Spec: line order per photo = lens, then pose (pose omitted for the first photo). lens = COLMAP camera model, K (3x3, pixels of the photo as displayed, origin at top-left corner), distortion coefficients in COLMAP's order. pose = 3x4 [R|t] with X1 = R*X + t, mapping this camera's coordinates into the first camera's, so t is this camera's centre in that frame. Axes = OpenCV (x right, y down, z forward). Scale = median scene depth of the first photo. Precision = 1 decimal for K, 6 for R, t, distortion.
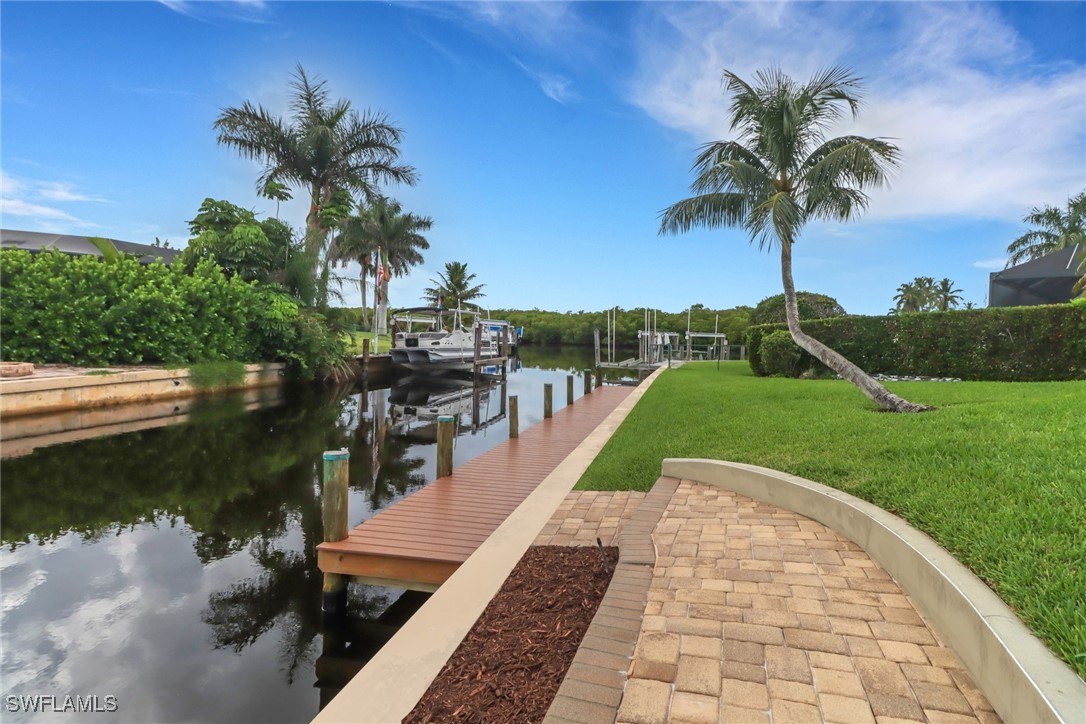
lens RADIAL K [[516.9, 0, 544.9], [0, 516.9, 350.9], [0, 0, 1]] dist [-0.003268, -0.001799]
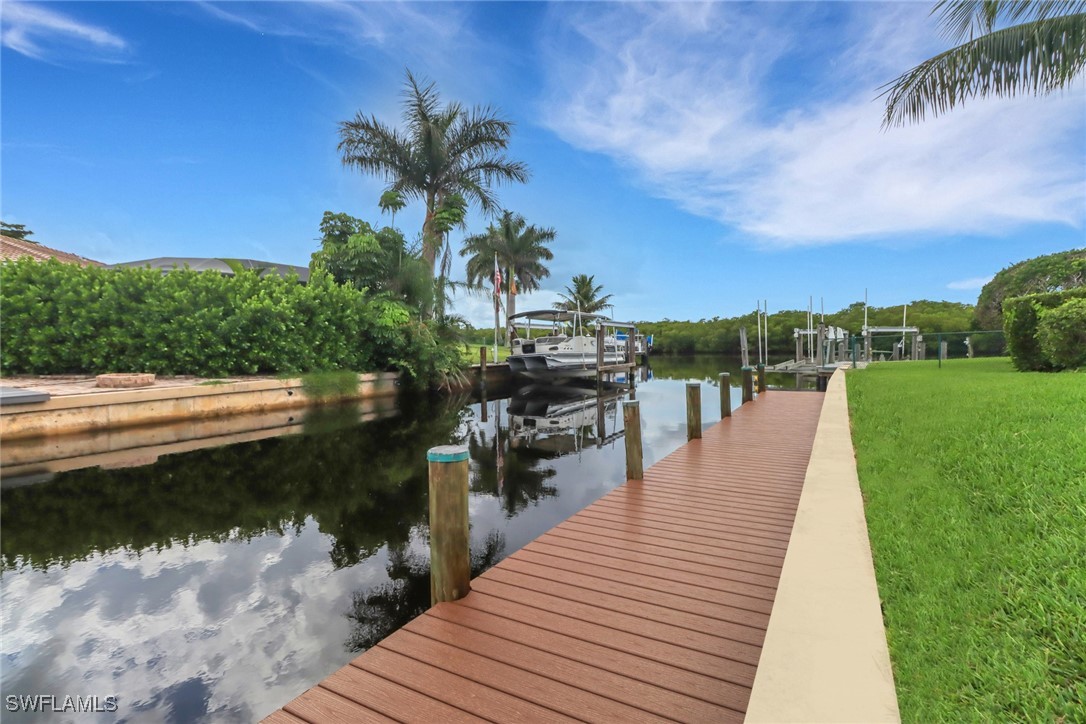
lens RADIAL K [[495.7, 0, 516.9], [0, 495.7, 361.2], [0, 0, 1]] dist [0.004245, 0.000031]
pose [[0.951268, -0.030213, -0.306882, -0.005163], [0.028572, 0.999543, -0.009837, 0.015947], [0.307039, 0.000589, 0.951697, 0.157691]]
